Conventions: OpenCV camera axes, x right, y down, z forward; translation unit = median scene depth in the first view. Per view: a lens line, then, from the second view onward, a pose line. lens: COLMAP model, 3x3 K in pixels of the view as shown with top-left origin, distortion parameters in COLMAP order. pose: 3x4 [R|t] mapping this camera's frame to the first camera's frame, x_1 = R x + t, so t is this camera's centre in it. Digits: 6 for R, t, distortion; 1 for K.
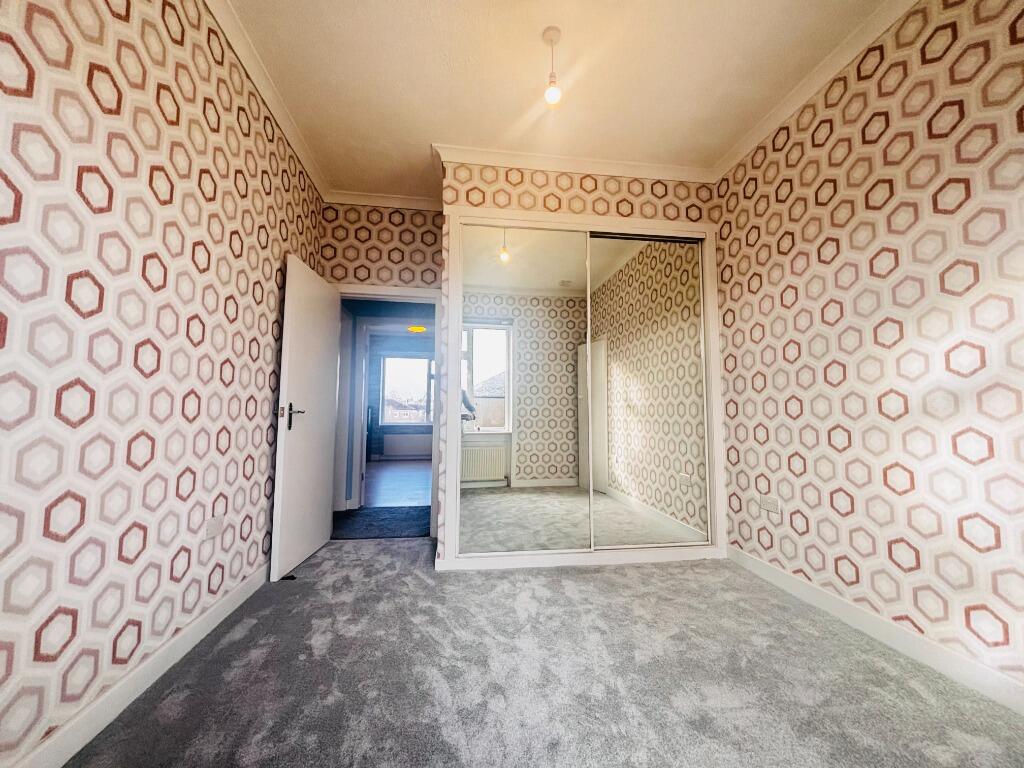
lens RADIAL K [[409.9, 0, 508.3], [0, 409.9, 380.7], [0, 0, 1]] dist [0.000353, -0.000858]
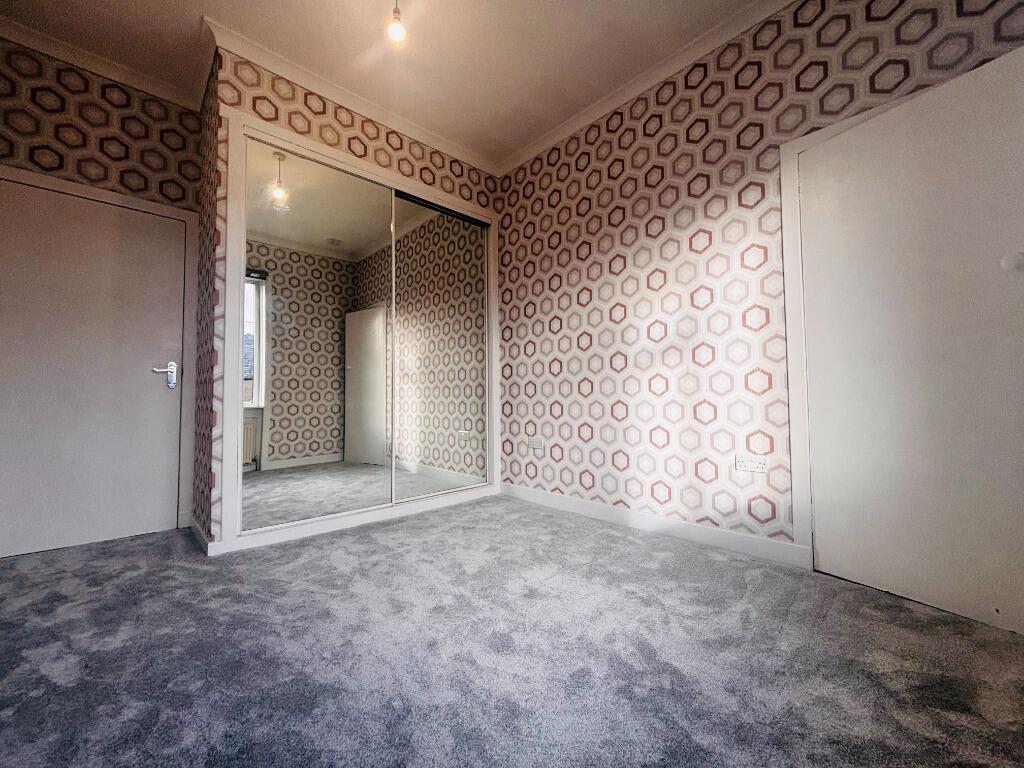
lens RADIAL K [[409.9, 0, 505.7], [0, 409.9, 382.3], [0, 0, 1]] dist [0.000353, -0.000858]
pose [[0.818754, 0.011953, 0.574020, -0.156698], [-0.036701, 0.998828, 0.031548, 0.065065], [-0.572970, -0.046897, 0.818233, 0.012777]]
